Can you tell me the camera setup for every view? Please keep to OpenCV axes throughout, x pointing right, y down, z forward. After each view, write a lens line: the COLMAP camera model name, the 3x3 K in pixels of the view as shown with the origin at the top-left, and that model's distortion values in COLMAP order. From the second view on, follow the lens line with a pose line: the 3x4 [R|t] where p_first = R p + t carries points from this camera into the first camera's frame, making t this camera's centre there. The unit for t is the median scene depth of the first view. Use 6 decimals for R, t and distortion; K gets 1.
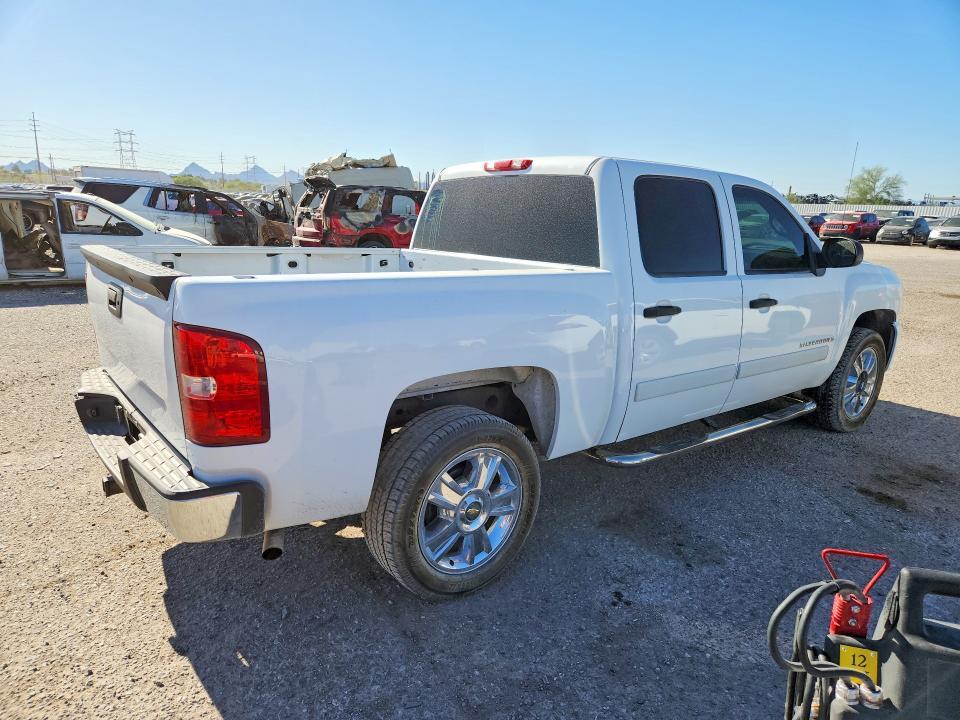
lens RADIAL K [[652.1, 0, 480.0], [0, 652.1, 360.0], [0, 0, 1]] dist [0.028423, 0.002050]
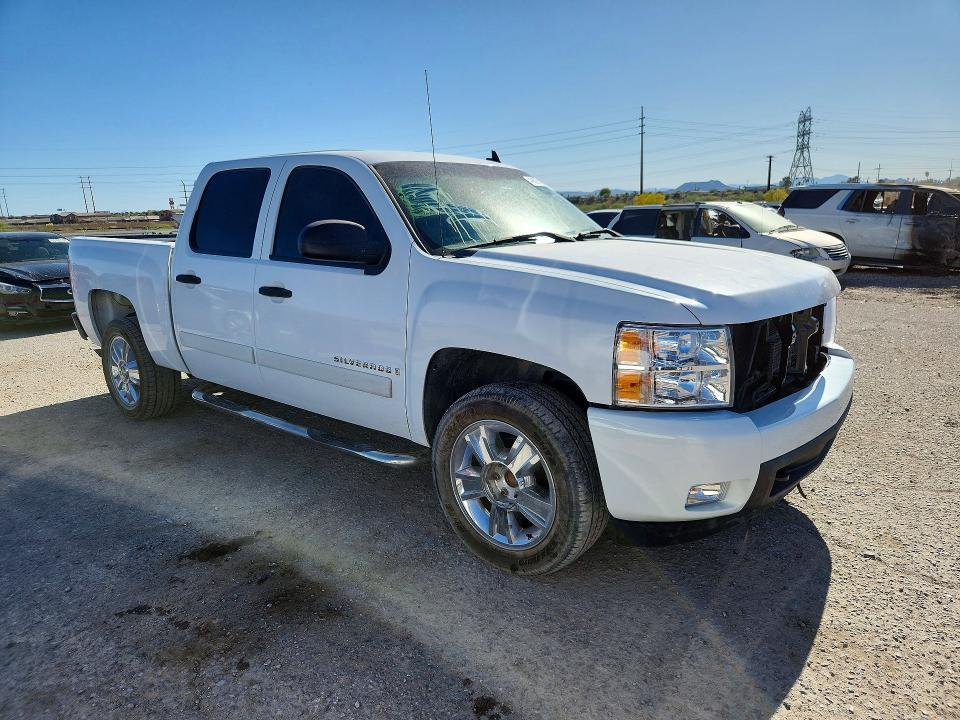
lens RADIAL K [[652.1, 0, 480.0], [0, 652.1, 360.0], [0, 0, 1]] dist [0.028423, 0.002050]
pose [[0.225512, 0.184421, -0.956626, 1.367193], [-0.198415, 0.970034, 0.140232, -0.177264], [0.953822, 0.158185, 0.255347, 1.034727]]
